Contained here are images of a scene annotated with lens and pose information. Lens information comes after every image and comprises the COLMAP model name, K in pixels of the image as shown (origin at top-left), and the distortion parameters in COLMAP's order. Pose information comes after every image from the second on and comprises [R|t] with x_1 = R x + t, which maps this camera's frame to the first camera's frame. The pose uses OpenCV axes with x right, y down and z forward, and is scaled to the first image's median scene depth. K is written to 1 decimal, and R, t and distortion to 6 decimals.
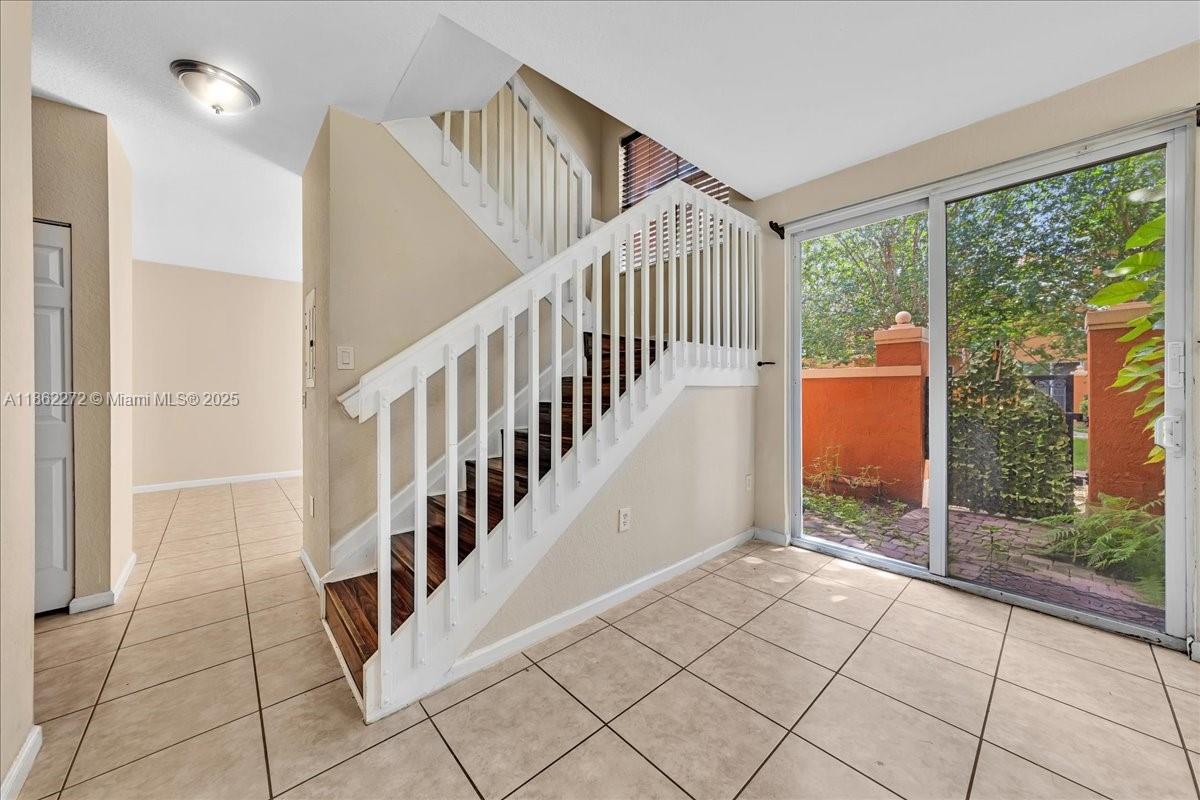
lens RADIAL K [[421.8, 0, 600.9], [0, 421.8, 391.3], [0, 0, 1]] dist [-0.000200, -0.000082]
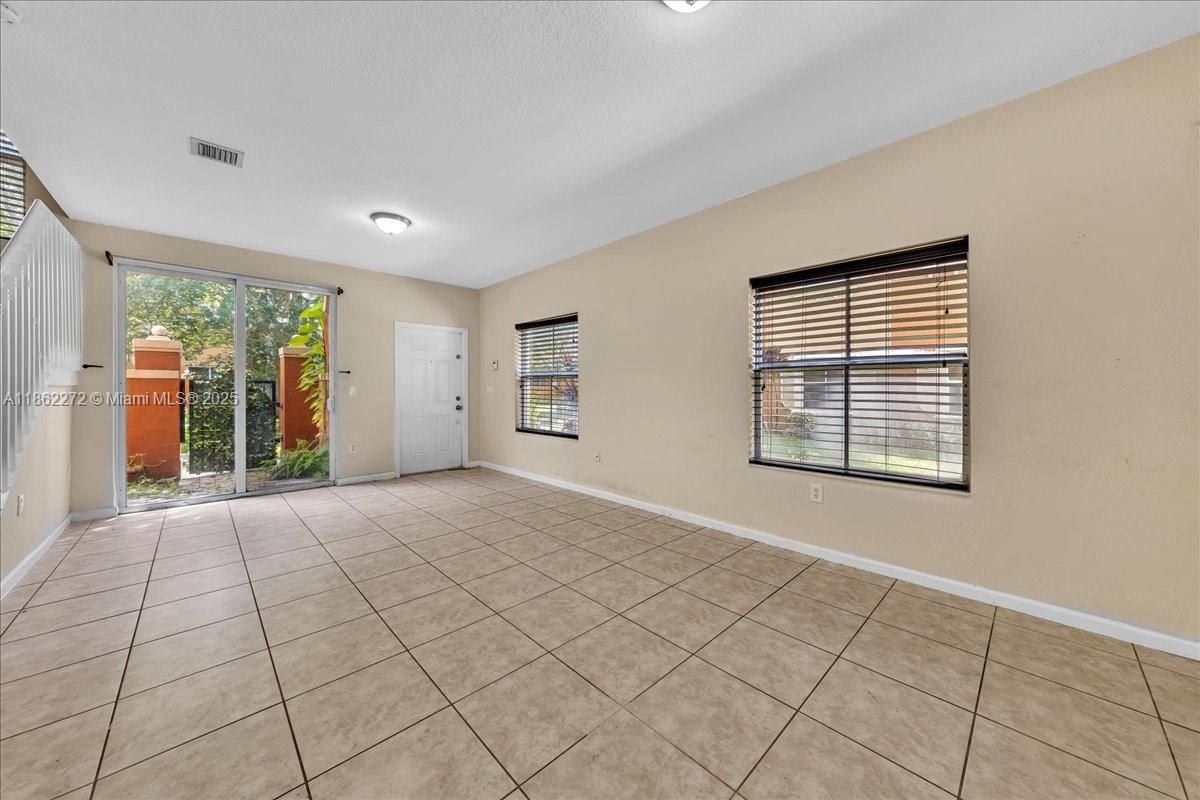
lens RADIAL K [[421.8, 0, 600.9], [0, 421.8, 391.3], [0, 0, 1]] dist [-0.000200, -0.000082]
pose [[-0.026393, -0.004861, 0.999640, -0.932543], [0.007593, 0.999958, 0.005063, 0.009150], [-0.999623, 0.007724, -0.026355, -0.433950]]
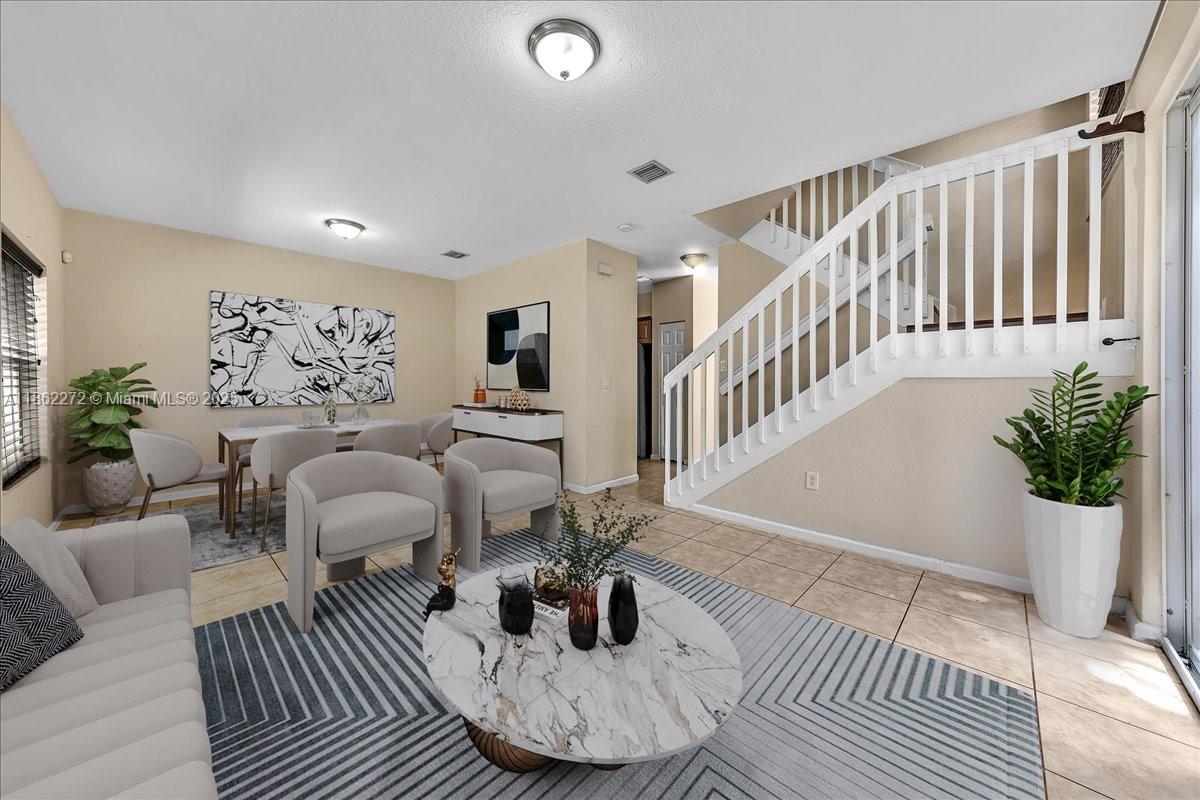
lens RADIAL K [[421.8, 0, 600.9], [0, 421.8, 391.3], [0, 0, 1]] dist [-0.000200, -0.000082]
pose [[0.076034, 0.024707, -0.996799, 1.102062], [-0.007736, 0.999677, 0.024188, 0.001336], [0.997075, 0.005872, 0.076201, 0.206920]]
